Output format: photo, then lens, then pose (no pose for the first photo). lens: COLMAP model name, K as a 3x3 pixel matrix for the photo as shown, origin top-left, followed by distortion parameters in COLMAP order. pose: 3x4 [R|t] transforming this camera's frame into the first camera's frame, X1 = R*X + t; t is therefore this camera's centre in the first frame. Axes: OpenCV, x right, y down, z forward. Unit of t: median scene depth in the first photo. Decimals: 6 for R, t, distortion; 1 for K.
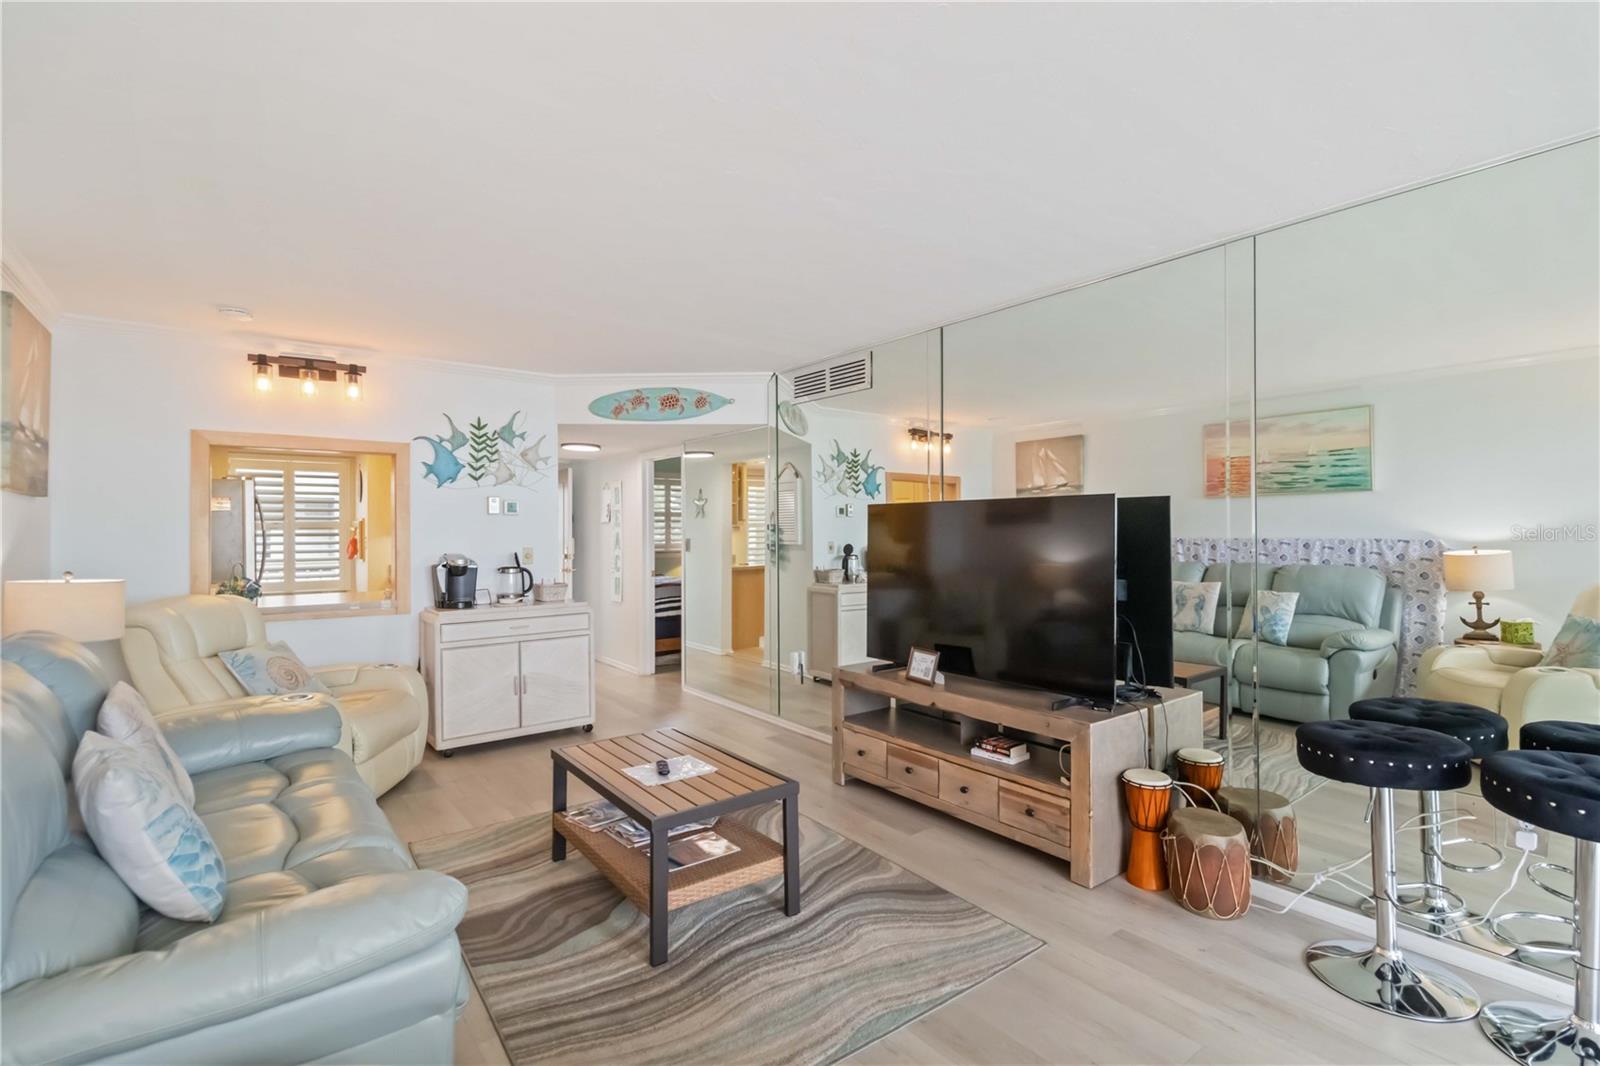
lens RADIAL K [[753.0, 0, 826.0], [0, 753.0, 527.7], [0, 0, 1]] dist [0.014930, 0.000149]
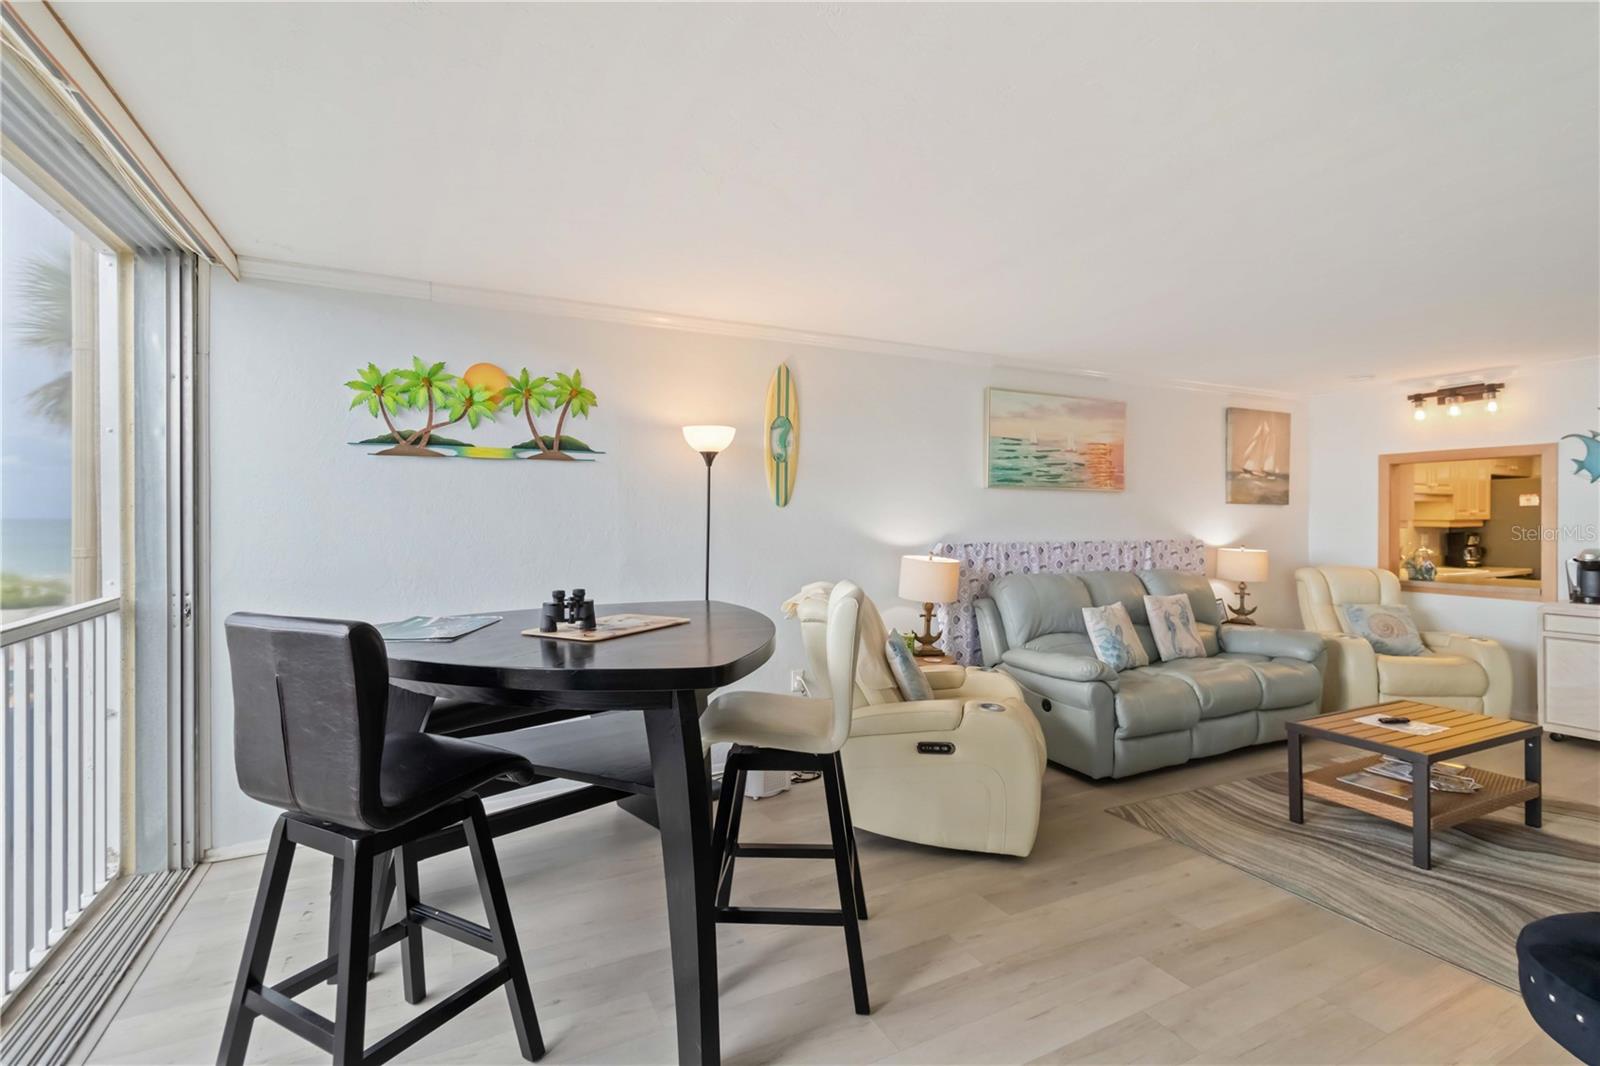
lens RADIAL K [[753.0, 0, 826.0], [0, 753.0, 527.7], [0, 0, 1]] dist [0.014930, 0.000149]
pose [[-0.175877, 0.012998, -0.984326, 0.791976], [-0.001074, 0.999910, 0.013396, -0.006710], [0.984411, 0.003413, -0.175848, 0.208329]]
